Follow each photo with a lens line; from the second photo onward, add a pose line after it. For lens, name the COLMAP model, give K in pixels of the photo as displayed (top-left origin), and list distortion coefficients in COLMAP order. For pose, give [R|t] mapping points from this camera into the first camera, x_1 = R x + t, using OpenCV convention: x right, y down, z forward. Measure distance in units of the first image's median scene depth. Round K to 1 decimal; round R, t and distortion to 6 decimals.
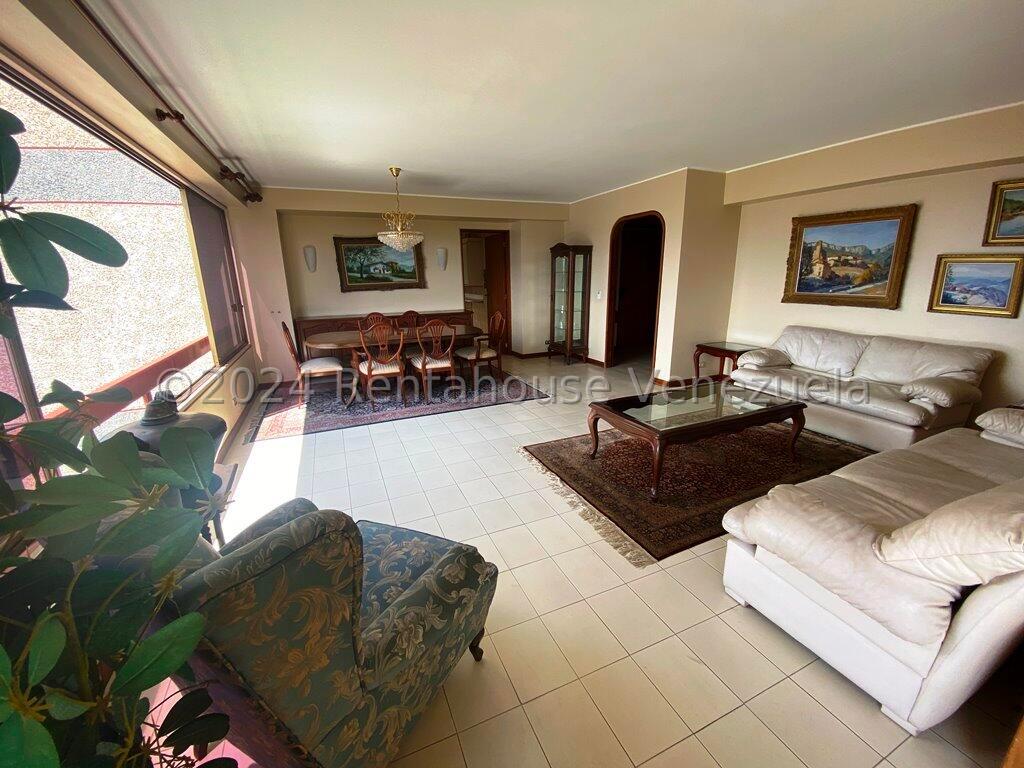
lens RADIAL K [[413.2, 0, 512.0], [0, 413.2, 384.0], [0, 0, 1]] dist [0.041340, -0.029328]
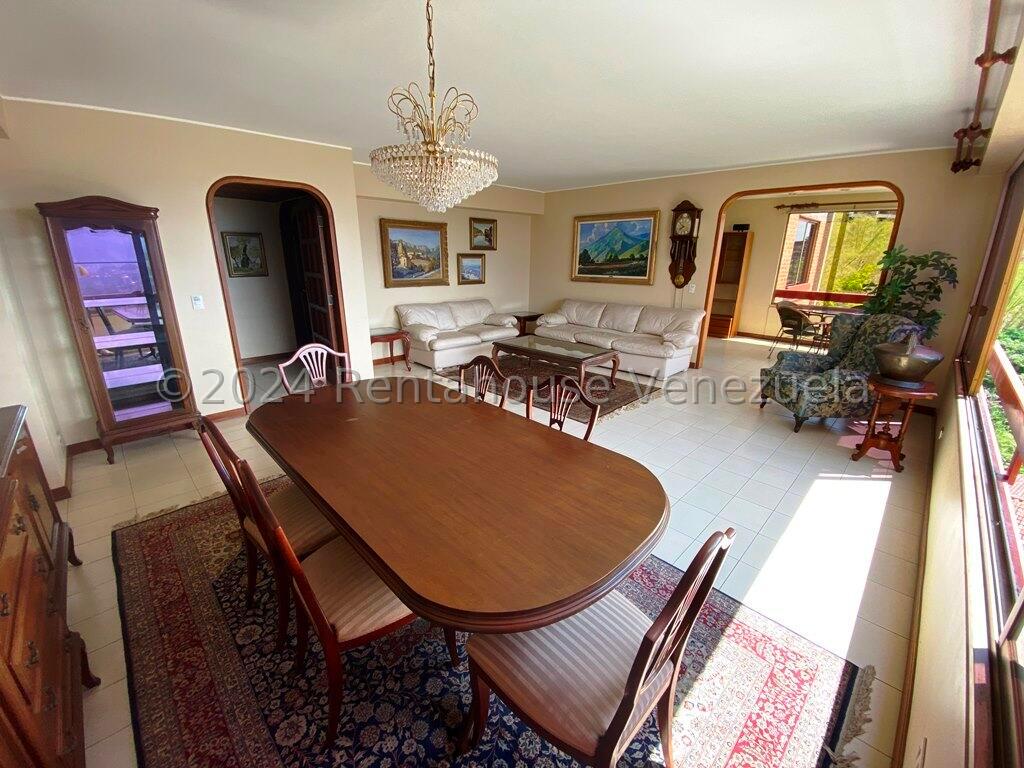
lens RADIAL K [[413.2, 0, 512.0], [0, 413.2, 384.0], [0, 0, 1]] dist [0.041340, -0.029328]
pose [[-0.346800, -0.264004, 0.900017, -0.732523], [0.244921, 0.900786, 0.358605, -0.323772], [-0.905397, 0.344798, -0.247733, 1.196721]]
